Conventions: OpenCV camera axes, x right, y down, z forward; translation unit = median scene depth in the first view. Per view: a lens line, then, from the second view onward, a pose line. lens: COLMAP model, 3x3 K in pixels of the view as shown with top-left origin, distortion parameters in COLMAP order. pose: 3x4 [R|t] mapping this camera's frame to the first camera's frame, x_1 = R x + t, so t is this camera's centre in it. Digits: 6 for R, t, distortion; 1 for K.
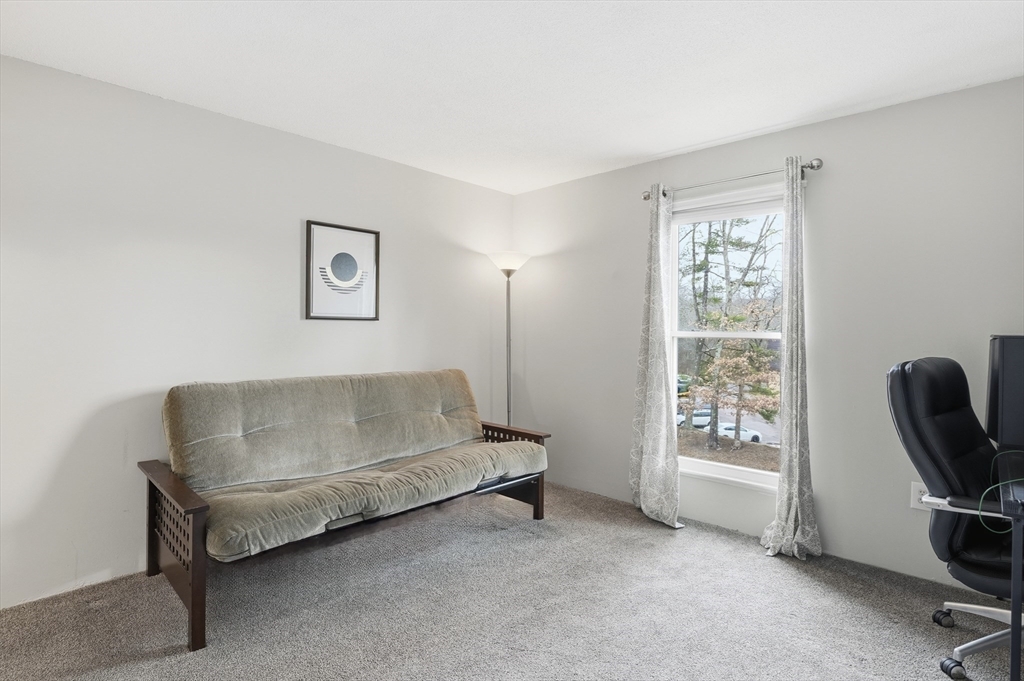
lens RADIAL K [[519.7, 0, 505.7], [0, 519.7, 336.5], [0, 0, 1]] dist [-0.018486, -0.003157]
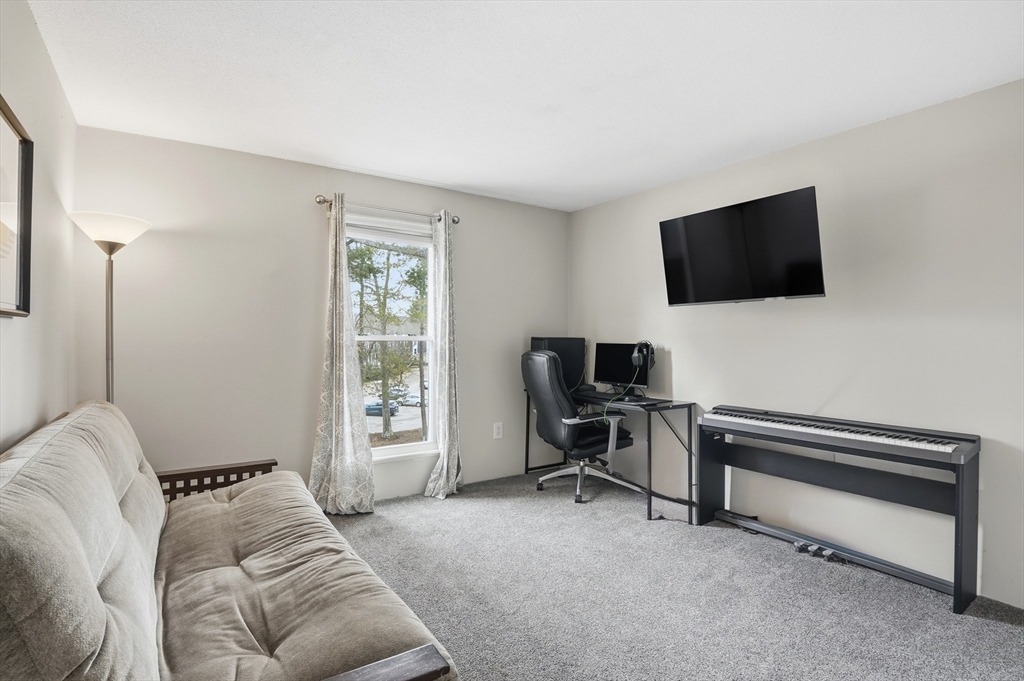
lens RADIAL K [[519.7, 0, 505.4], [0, 519.7, 339.9], [0, 0, 1]] dist [-0.018486, -0.003157]
pose [[0.193316, -0.018074, 0.980970, -0.705547], [0.006454, 0.999832, 0.017149, -0.018031], [-0.981115, 0.003016, 0.193401, 0.503564]]
